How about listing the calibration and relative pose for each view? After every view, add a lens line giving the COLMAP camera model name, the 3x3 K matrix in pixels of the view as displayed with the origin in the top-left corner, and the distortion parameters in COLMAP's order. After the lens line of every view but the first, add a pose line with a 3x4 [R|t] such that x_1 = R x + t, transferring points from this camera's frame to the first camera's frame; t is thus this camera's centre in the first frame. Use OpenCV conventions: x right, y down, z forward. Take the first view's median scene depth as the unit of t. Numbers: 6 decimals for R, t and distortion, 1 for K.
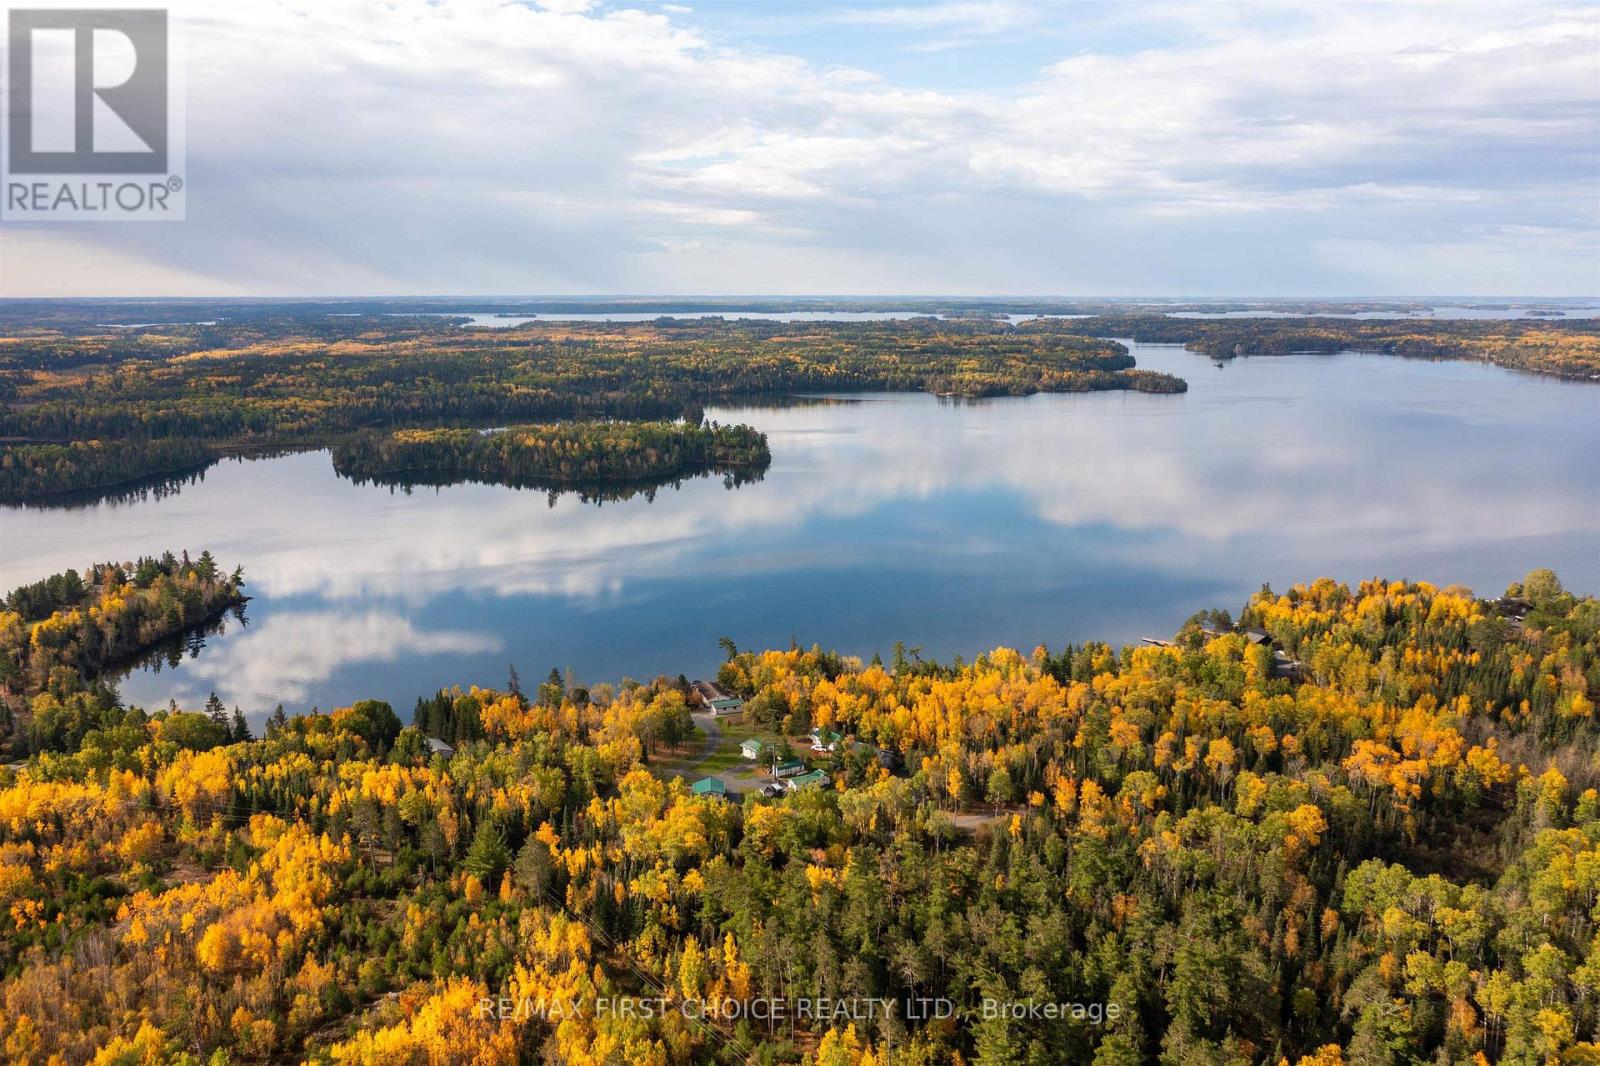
lens RADIAL K [[1272.7, 0, 793.3], [0, 1272.7, 537.3], [0, 0, 1]] dist [-0.040463, 0.069803]
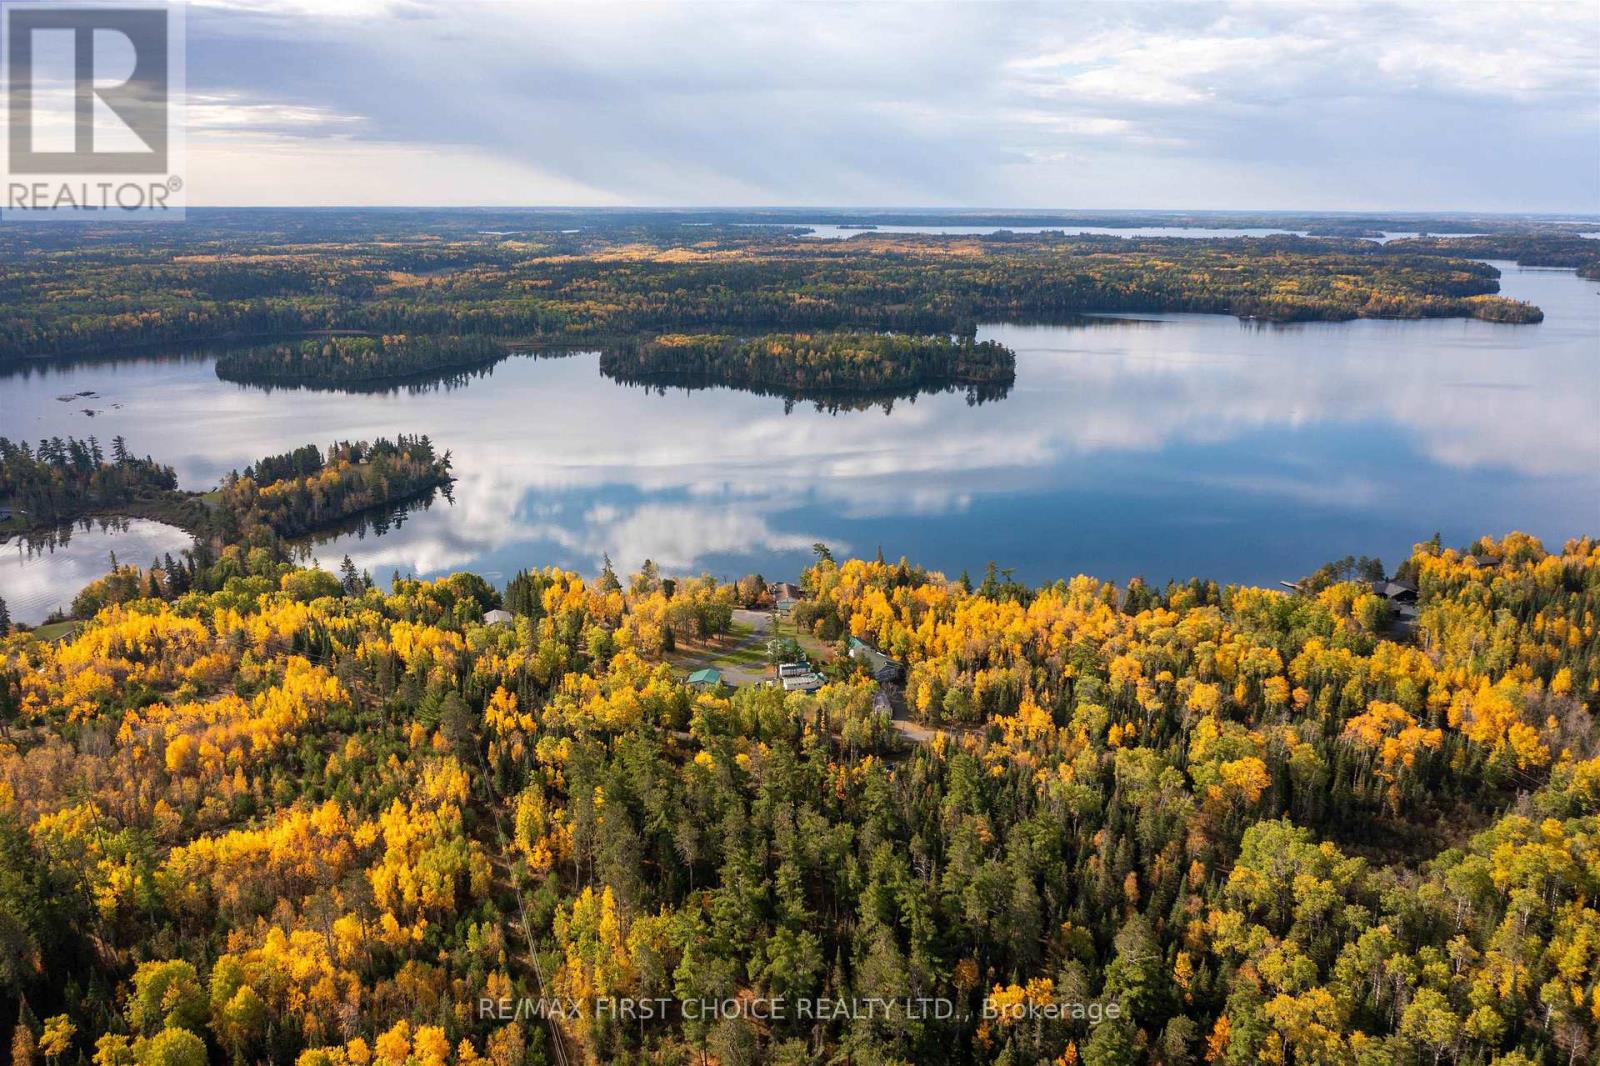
lens RADIAL K [[1272.8, 0, 788.2], [0, 1272.8, 533.2], [0, 0, 1]] dist [-0.028091, 0.025441]
pose [[0.960368, 0.074538, -0.268584, 0.086230], [-0.057606, 0.995855, 0.070393, -0.000274], [0.272717, -0.052131, 0.960681, 0.003279]]
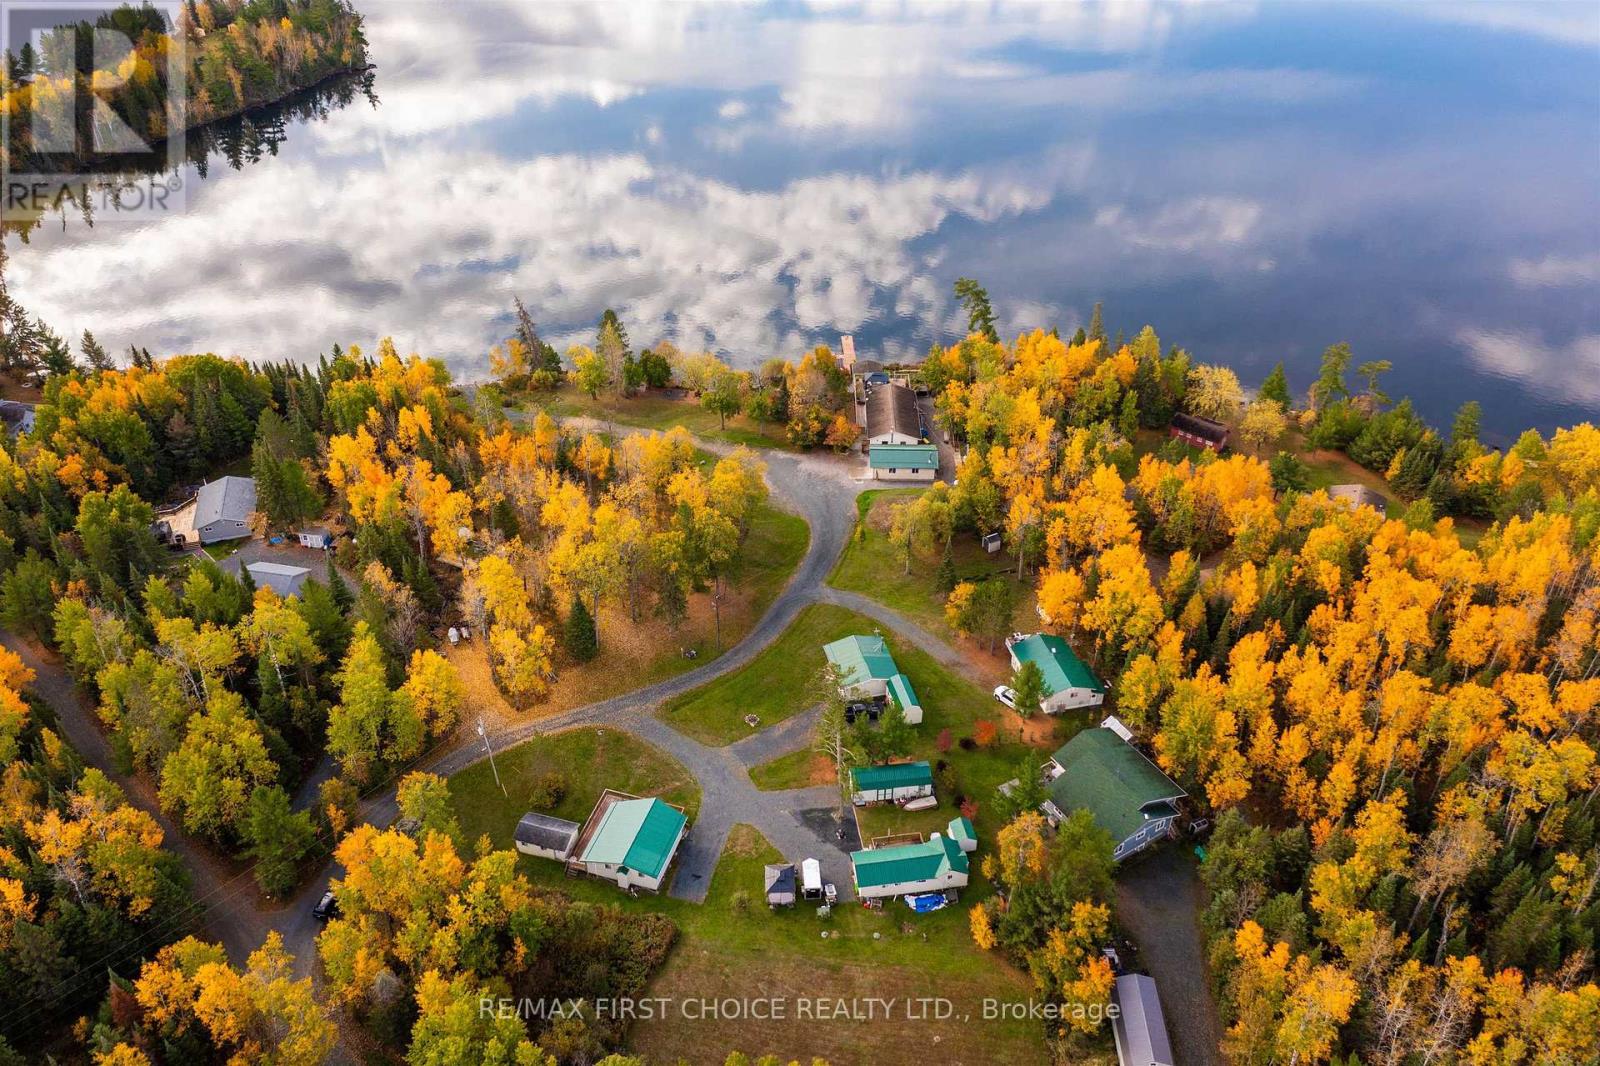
lens RADIAL K [[1255.9, 0, 800.0], [0, 1255.9, 533.0], [0, 0, 1]] dist [-0.025706, 0.033973]
pose [[0.930211, 0.214887, -0.297542, 0.022394], [-0.073321, 0.903143, 0.423032, -0.014877], [0.359627, -0.371693, 0.855870, 0.229300]]
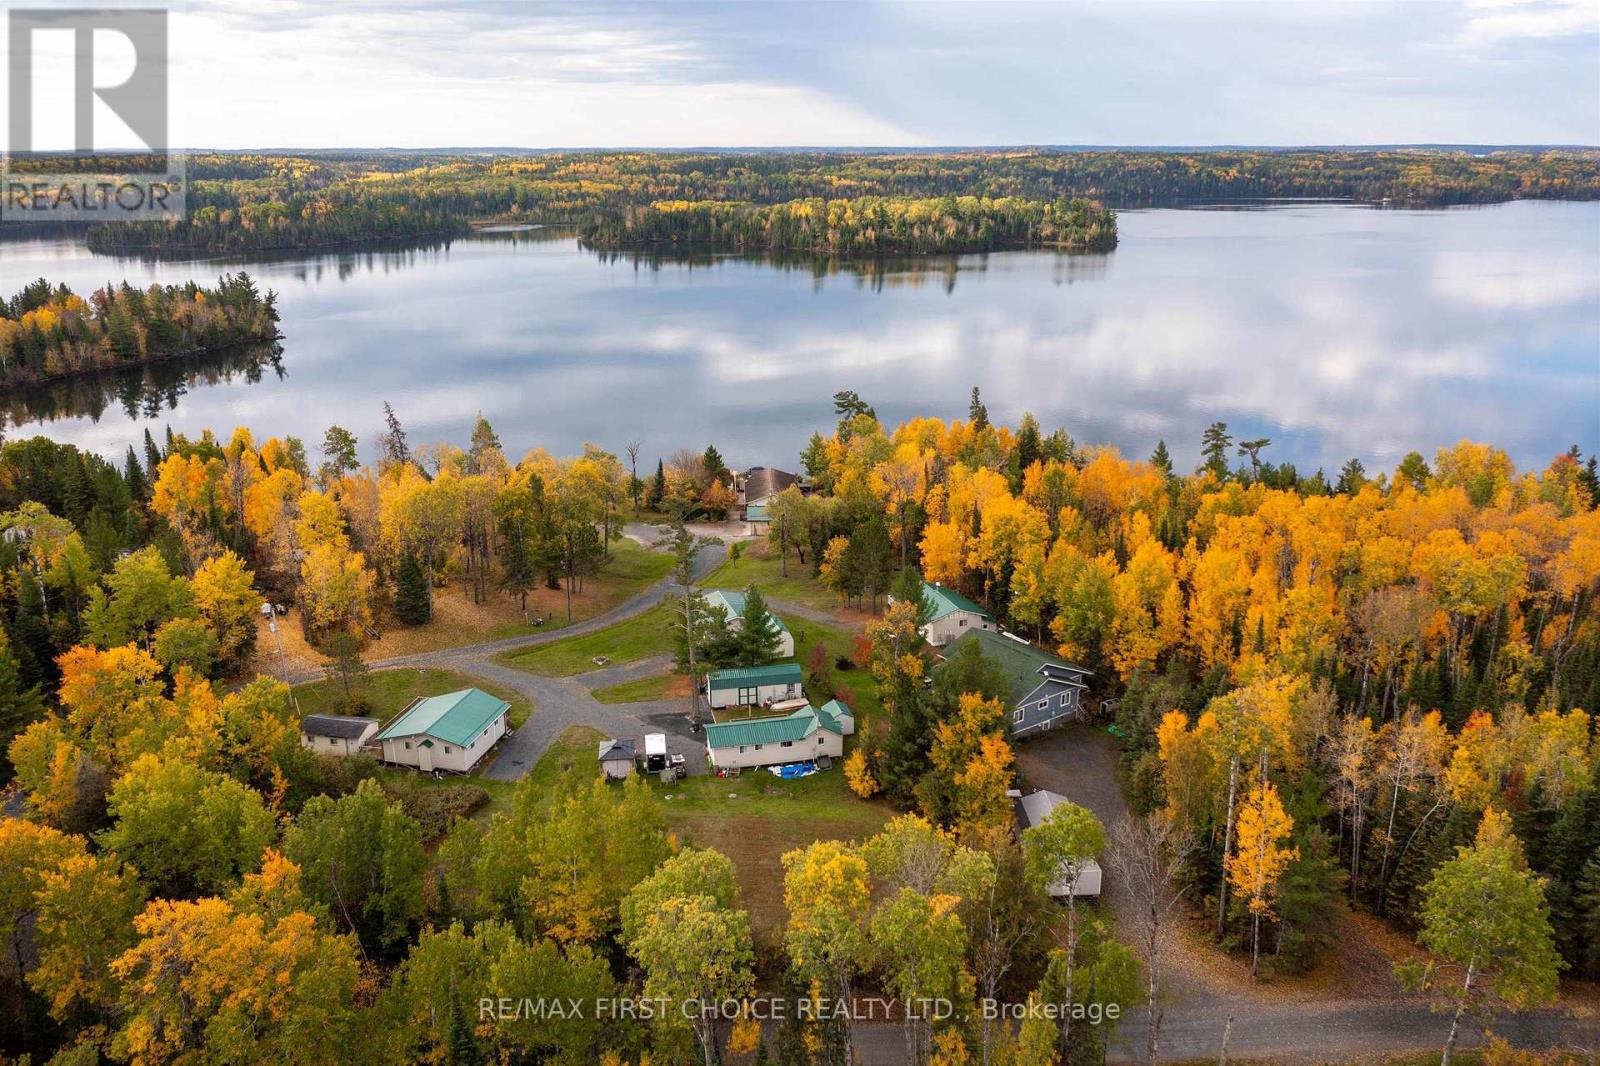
lens RADIAL K [[1255.2, 0, 793.7], [0, 1255.2, 536.9], [0, 0, 1]] dist [-0.030978, 0.048313]
pose [[0.951482, 0.087424, -0.295025, 0.032799], [-0.055332, 0.991772, 0.115439, 0.034702], [0.302690, -0.093514, 0.948490, 0.230376]]
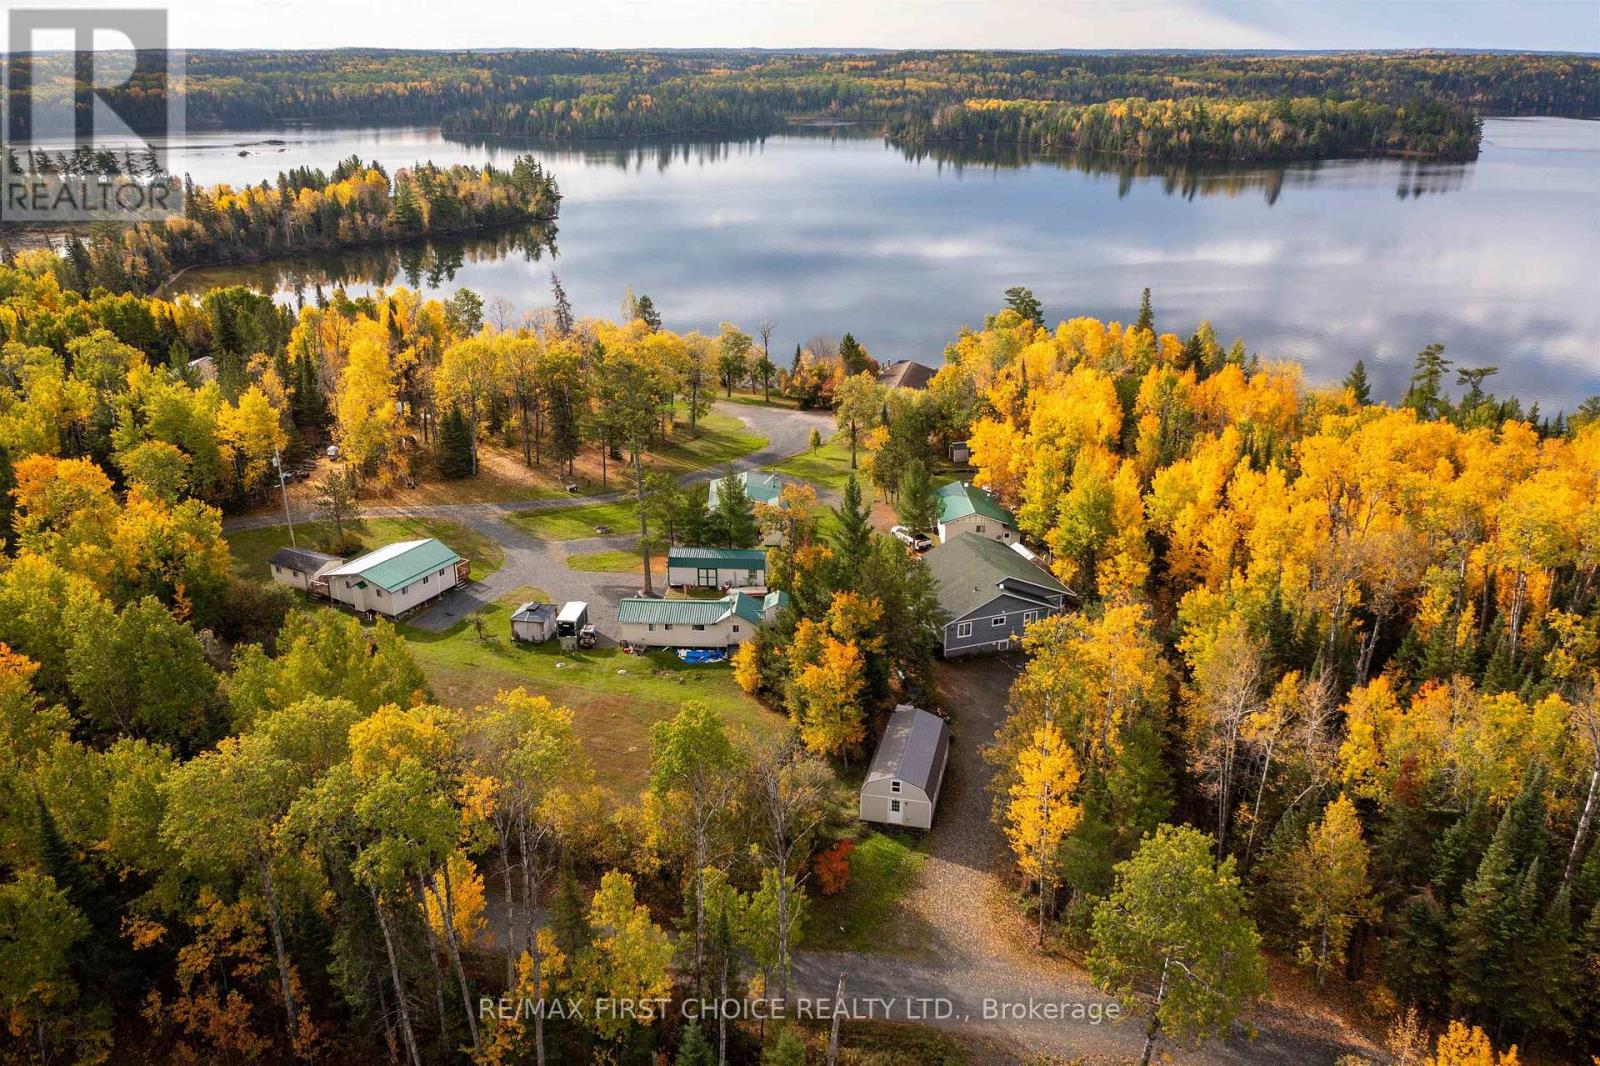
lens RADIAL K [[1242.8, 0, 795.3], [0, 1242.8, 535.1], [0, 0, 1]] dist [-0.012486, 0.008770]
pose [[0.833789, 0.199709, -0.514696, 0.056203], [-0.105779, 0.972797, 0.206100, 0.035678], [0.541855, -0.117400, 0.832232, 0.249278]]
